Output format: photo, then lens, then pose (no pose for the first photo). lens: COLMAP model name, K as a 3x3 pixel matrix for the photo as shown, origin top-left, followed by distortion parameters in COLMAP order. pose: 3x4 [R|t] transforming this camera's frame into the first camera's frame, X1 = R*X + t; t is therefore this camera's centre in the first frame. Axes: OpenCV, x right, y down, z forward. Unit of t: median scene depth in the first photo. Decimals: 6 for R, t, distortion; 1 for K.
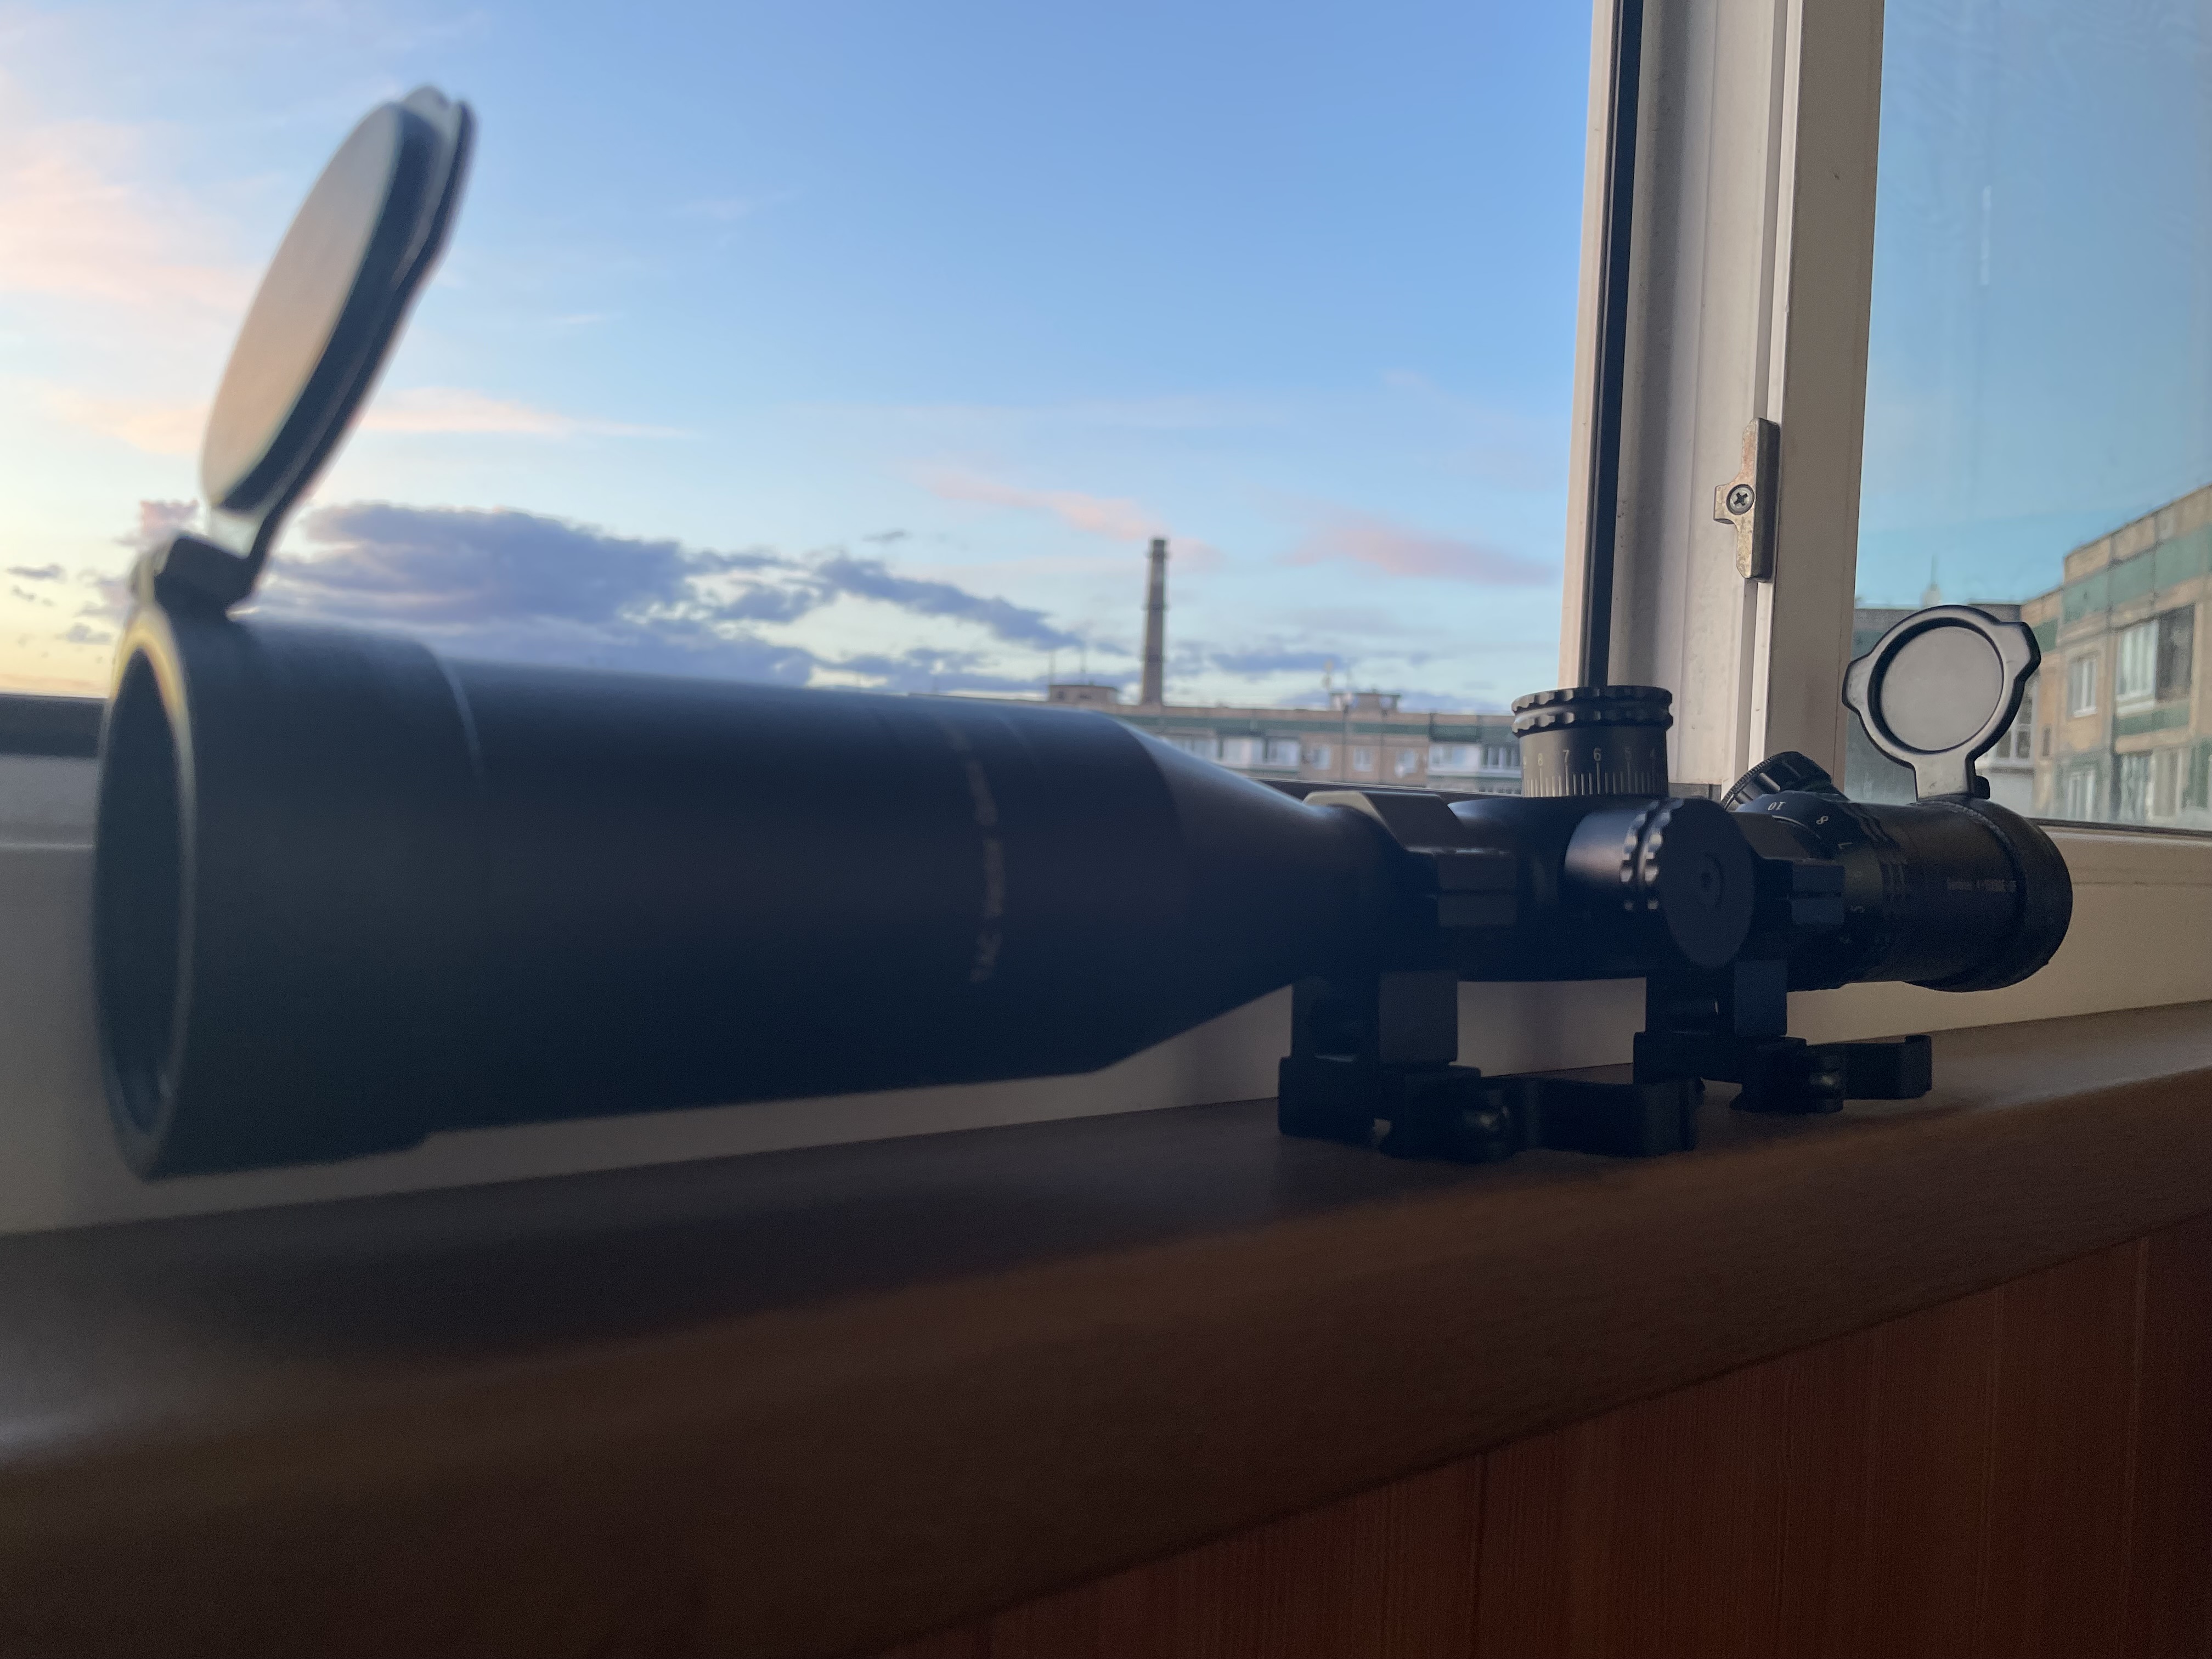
lens RADIAL K [[1680.2, 0, 1151.4], [0, 1680.2, 868.0], [0, 0, 1]] dist [0.235083, -0.389039]
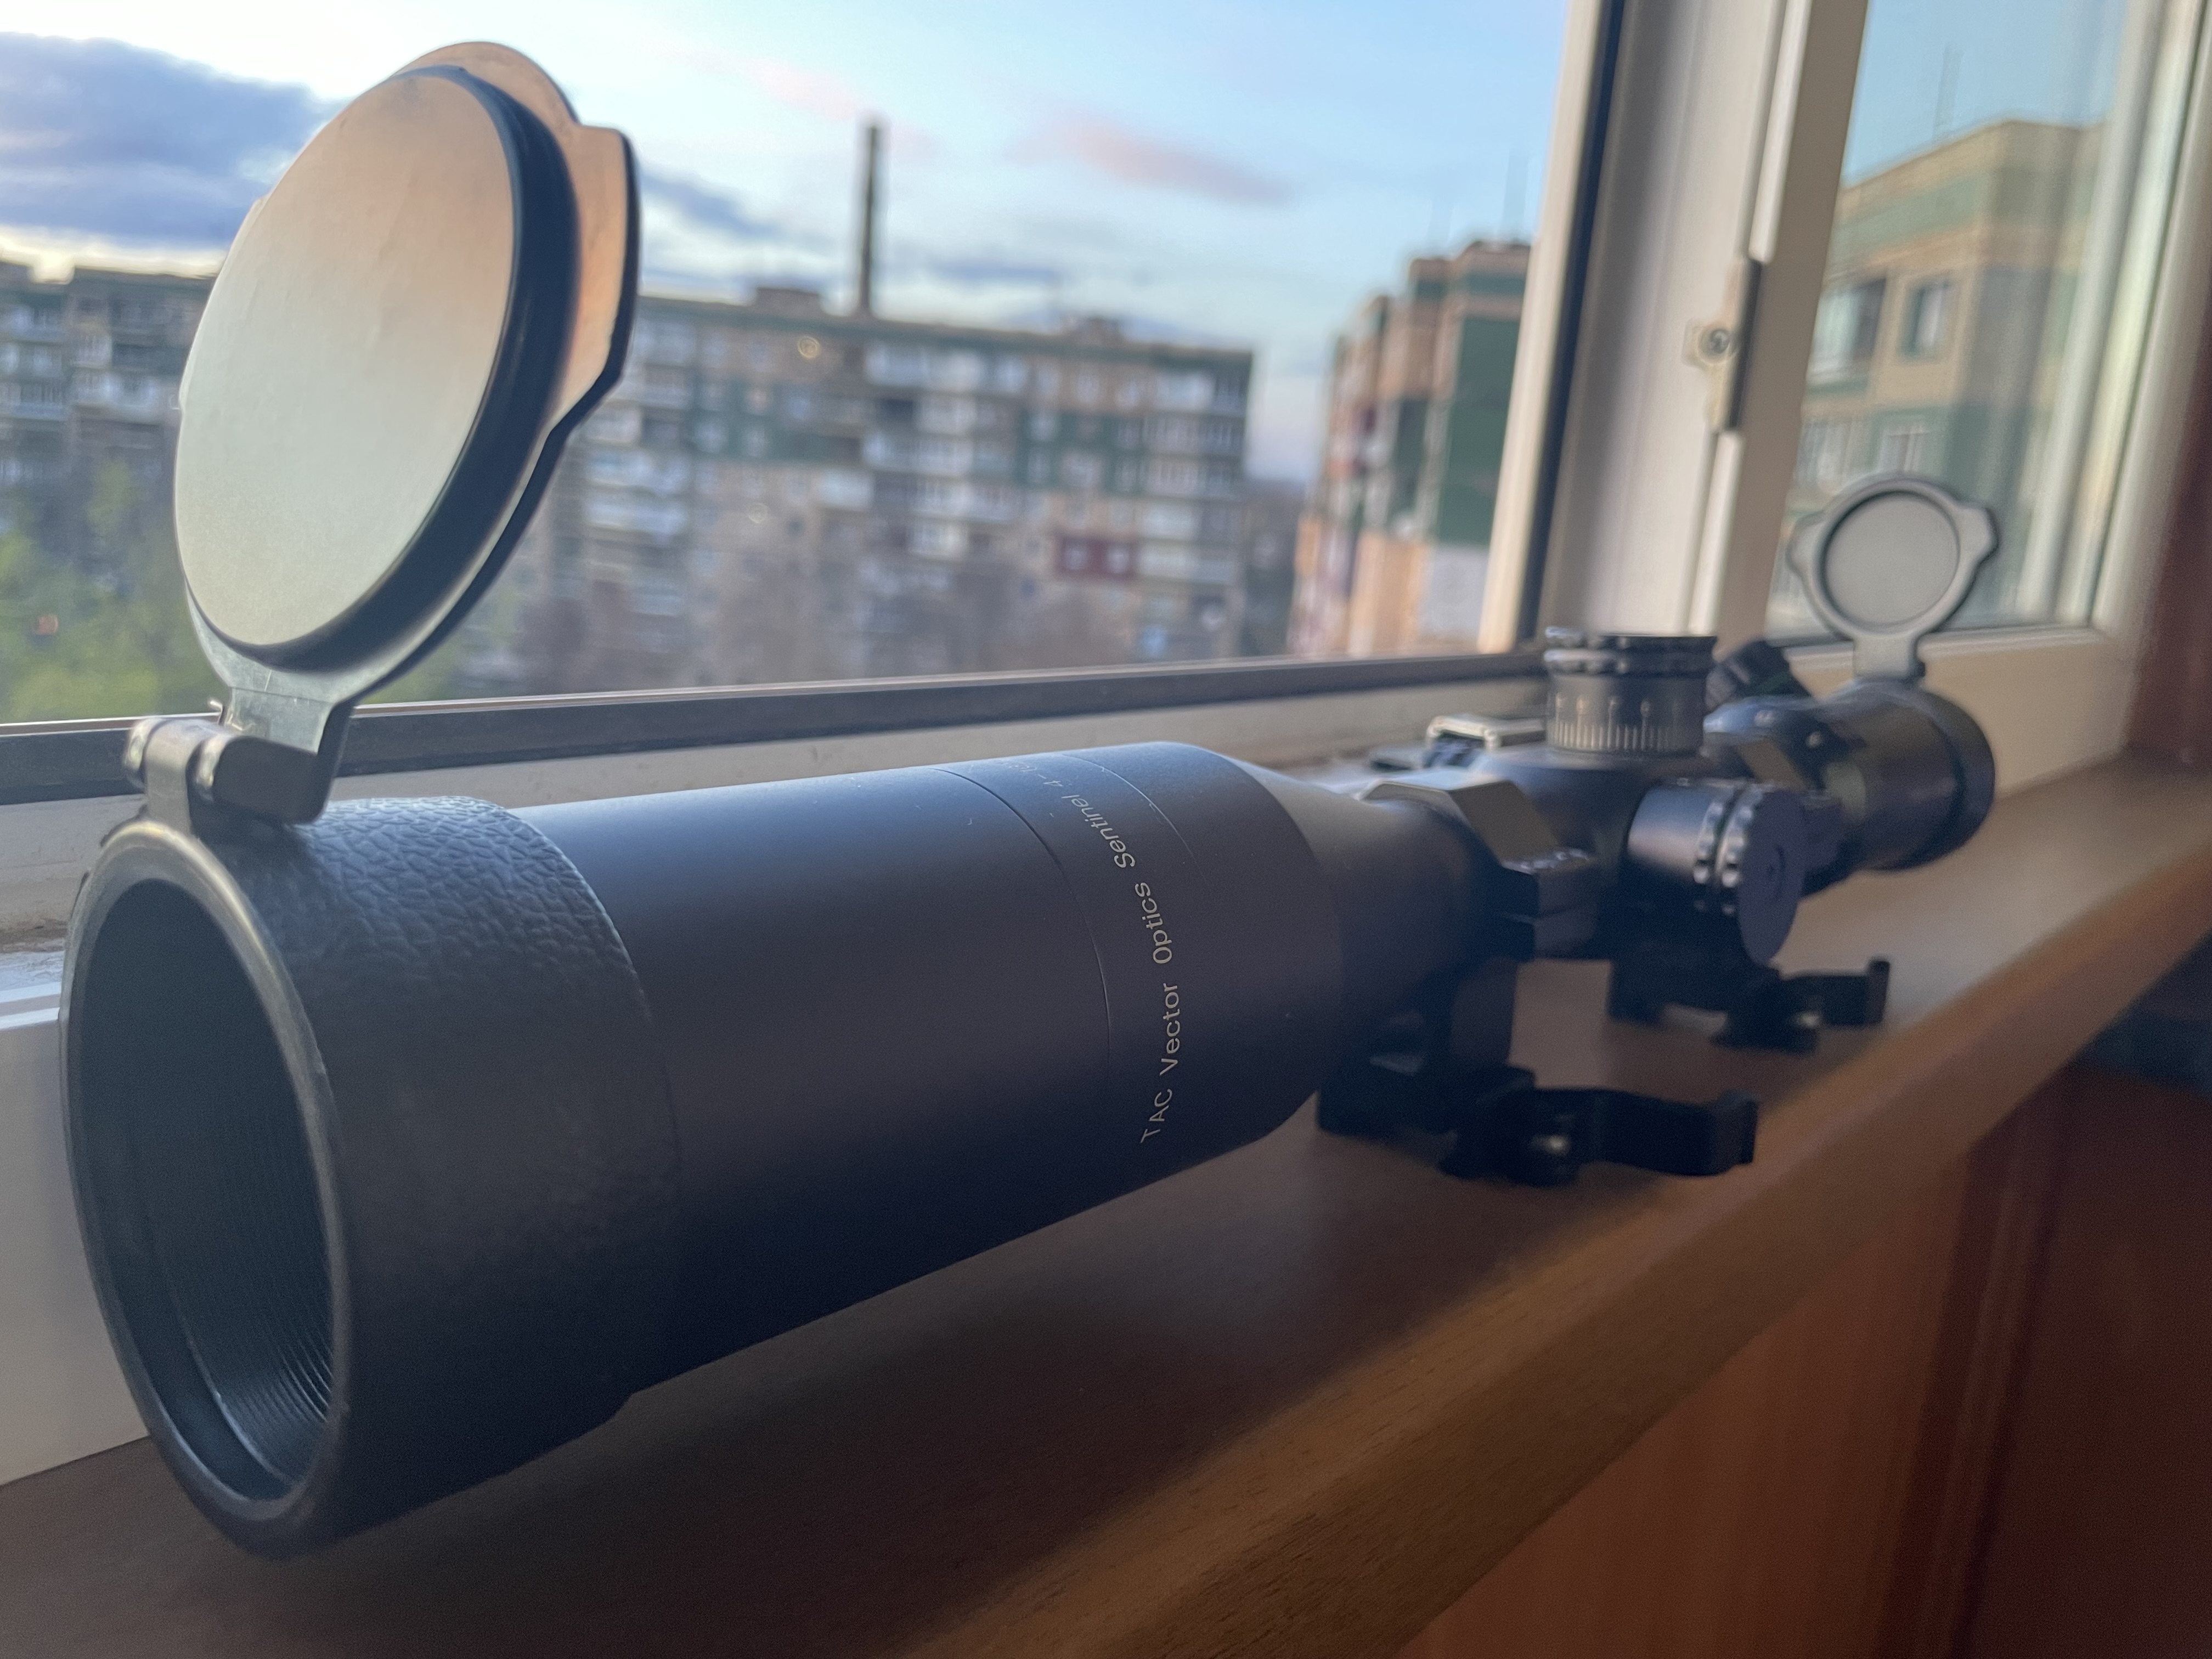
lens RADIAL K [[1721.3, 0, 1106.0], [0, 1721.3, 829.5], [0, 0, 1]] dist [0.095569, -0.114662]
pose [[0.986940, 0.006209, 0.160968, -0.140868], [-0.039259, 0.978398, 0.202968, -0.141956], [-0.156230, -0.206637, 0.965864, 0.092873]]
